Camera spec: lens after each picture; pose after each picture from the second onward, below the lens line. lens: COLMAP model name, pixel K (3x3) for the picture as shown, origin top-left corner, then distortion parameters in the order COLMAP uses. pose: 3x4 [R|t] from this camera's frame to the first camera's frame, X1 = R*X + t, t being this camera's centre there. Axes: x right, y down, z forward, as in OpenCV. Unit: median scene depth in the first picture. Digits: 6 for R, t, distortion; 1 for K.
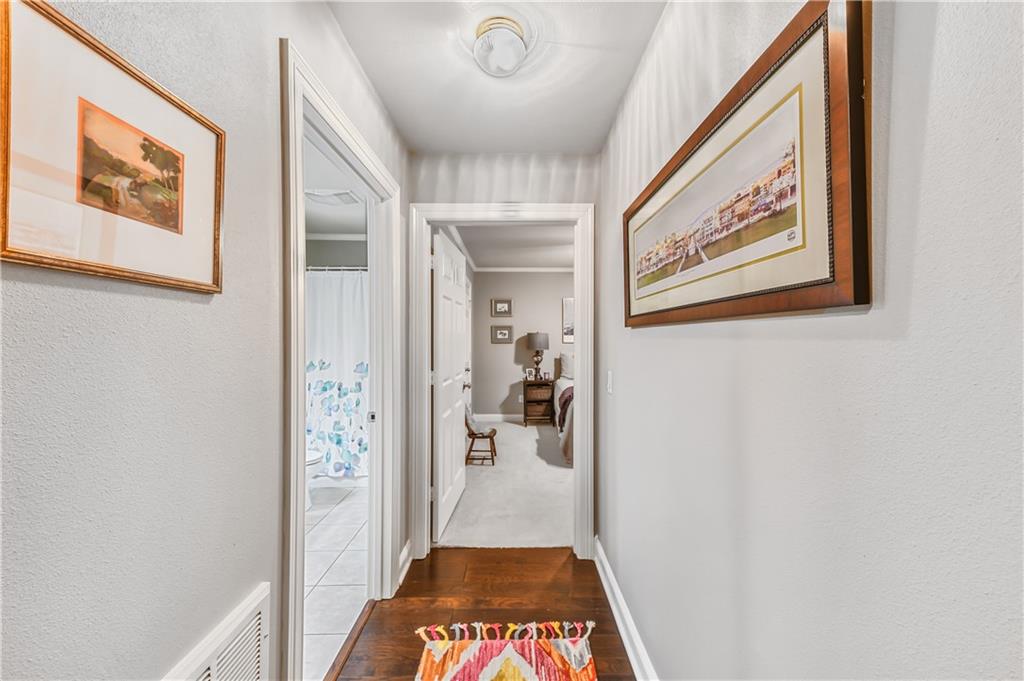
lens RADIAL K [[397.8, 0, 515.1], [0, 397.8, 340.5], [0, 0, 1]] dist [0.014348, -0.000324]
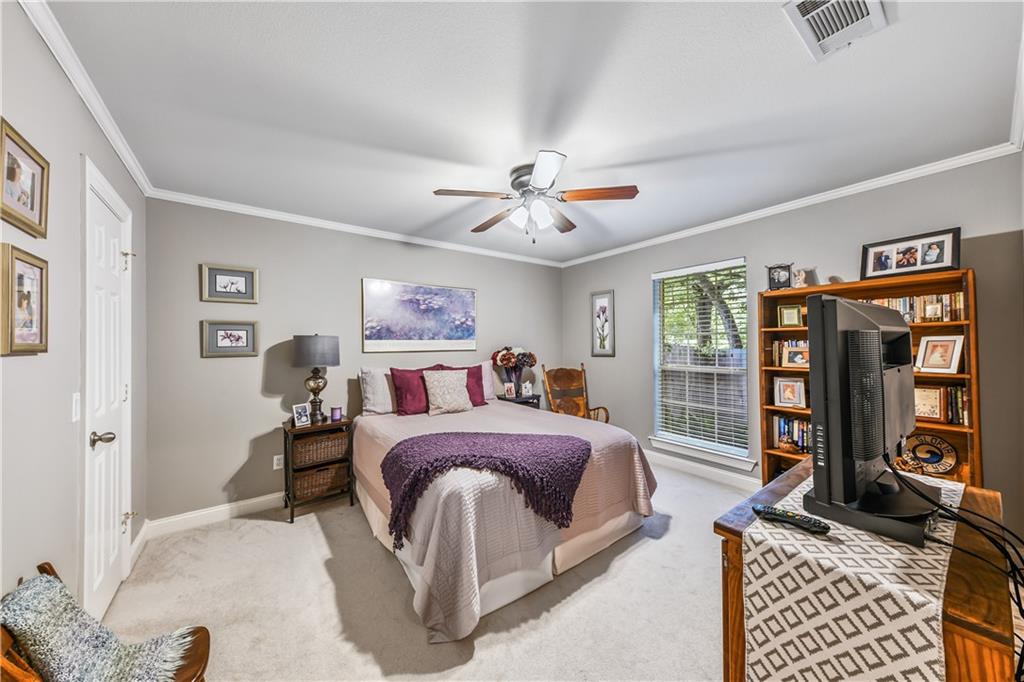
lens RADIAL K [[328.6, 0, 512.0], [0, 328.6, 341.0], [0, 0, 1]] dist [0.001195, 0.000069]
pose [[0.786318, -0.001621, 0.617820, -0.010284], [0.016207, 0.999707, -0.018005, 0.000637], [-0.617609, 0.024171, 0.786114, 0.475453]]
